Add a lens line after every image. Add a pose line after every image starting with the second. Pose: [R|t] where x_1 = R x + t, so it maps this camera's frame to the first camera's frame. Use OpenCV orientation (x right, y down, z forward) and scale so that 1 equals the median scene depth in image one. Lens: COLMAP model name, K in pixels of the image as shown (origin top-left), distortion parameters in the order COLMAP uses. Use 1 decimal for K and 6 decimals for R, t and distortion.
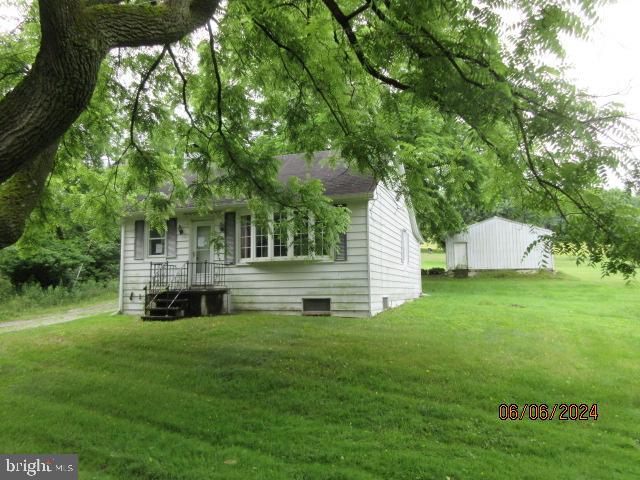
lens RADIAL K [[493.3, 0, 320.0], [0, 493.3, 240.0], [0, 0, 1]] dist [0.010899, 0.003891]
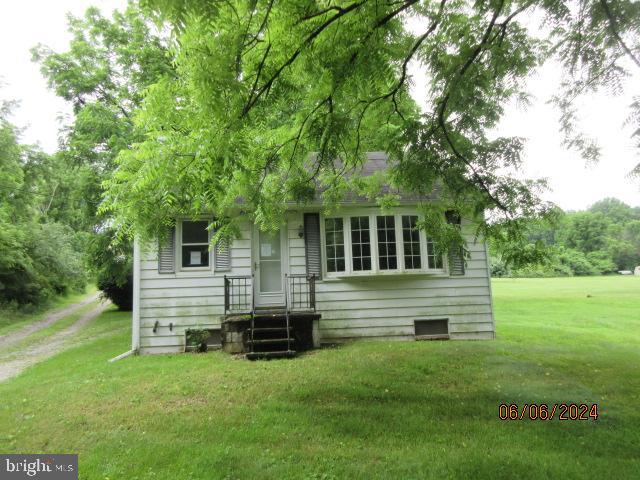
lens RADIAL K [[493.3, 0, 320.0], [0, 493.3, 240.0], [0, 0, 1]] dist [0.010899, 0.003891]
pose [[0.896213, 0.036492, 0.442120, -0.538157], [-0.016253, 0.998643, -0.049481, 0.026298], [-0.443325, 0.037159, 0.895590, 0.310016]]
